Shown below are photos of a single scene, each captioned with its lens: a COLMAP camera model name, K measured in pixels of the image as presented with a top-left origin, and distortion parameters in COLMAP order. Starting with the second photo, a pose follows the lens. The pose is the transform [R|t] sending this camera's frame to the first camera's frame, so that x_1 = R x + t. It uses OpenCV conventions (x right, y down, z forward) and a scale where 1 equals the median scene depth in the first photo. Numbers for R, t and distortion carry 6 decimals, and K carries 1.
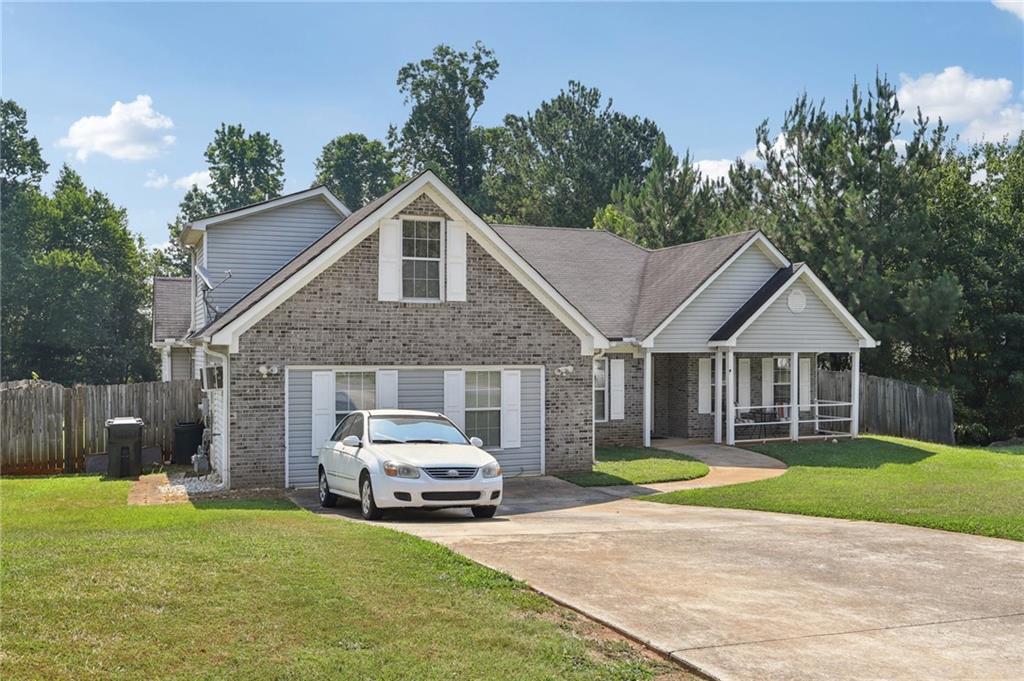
lens RADIAL K [[890.3, 0, 512.0], [0, 890.3, 340.5], [0, 0, 1]] dist [0.003248, -0.004601]
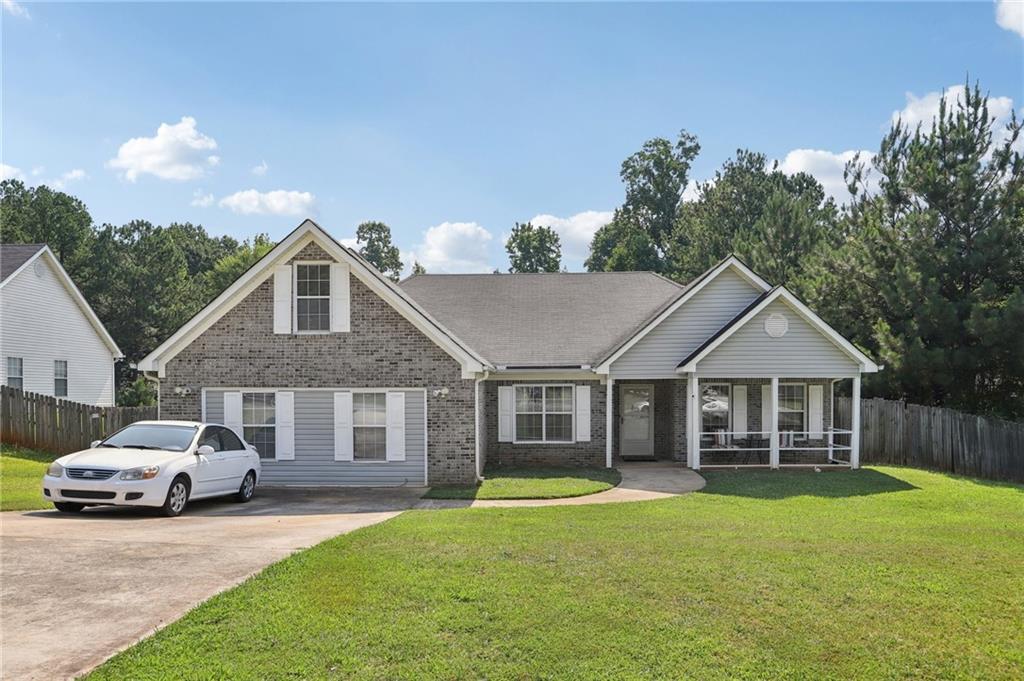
lens RADIAL K [[672.9, 0, 508.3], [0, 672.9, 394.4], [0, 0, 1]] dist [-0.003722, 0.004484]
pose [[0.911745, -0.001485, -0.410753, 0.468795], [0.007778, 0.999877, 0.013648, 0.025157], [0.410682, -0.015638, 0.911644, 0.274831]]
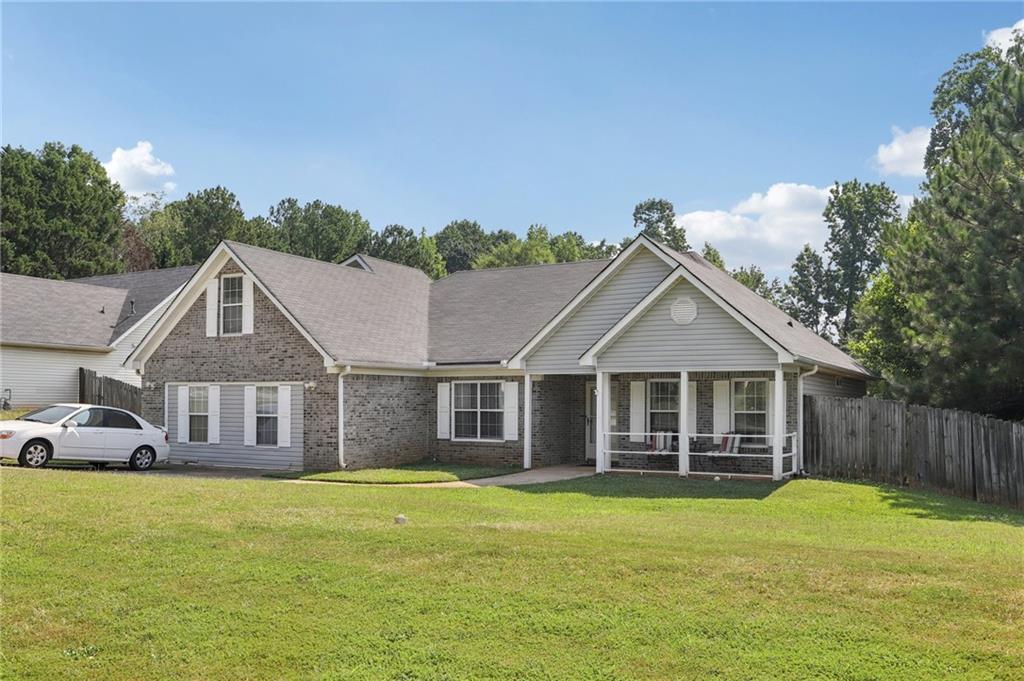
lens RADIAL K [[844.8, 0, 510.4], [0, 844.8, 391.6], [0, 0, 1]] dist [0.003903, 0.007828]
pose [[0.624634, -0.009453, -0.780860, 1.116682], [0.001998, 0.999943, -0.010507, 0.053878], [0.780915, 0.005003, 0.624617, 0.487311]]
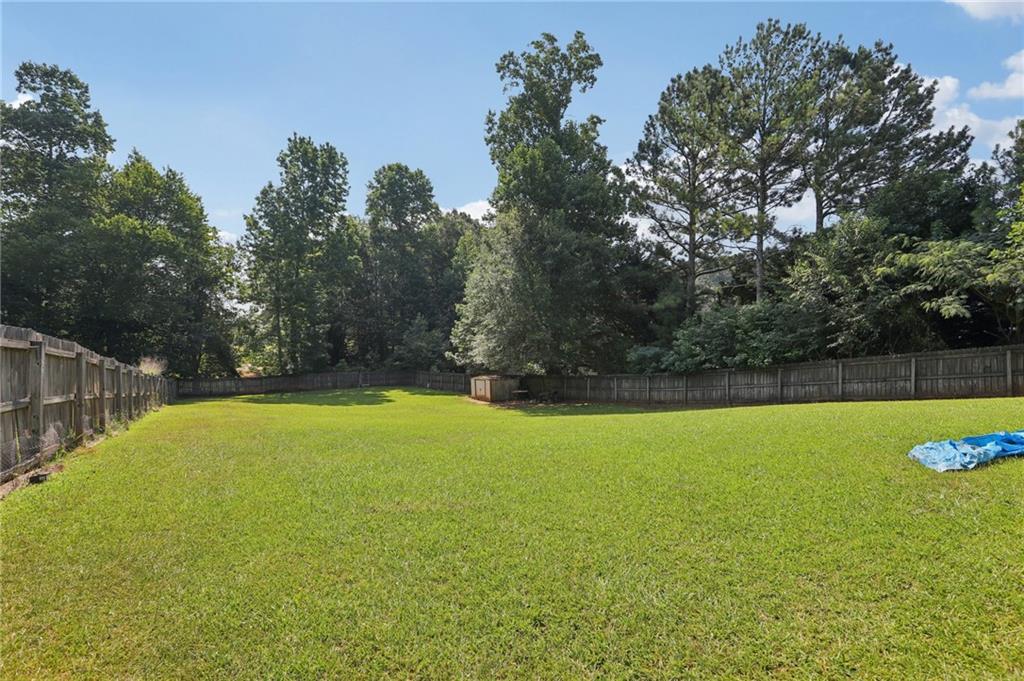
lens RADIAL K [[461.7, 0, 514.1], [0, 461.7, 345.1], [0, 0, 1]] dist [0.000904, 0.000654]
pose [[0.977037, 0.001757, 0.213061, -0.960359], [-0.002378, 0.999994, 0.002661, 0.138374], [-0.213055, -0.003106, 0.977035, 1.977095]]
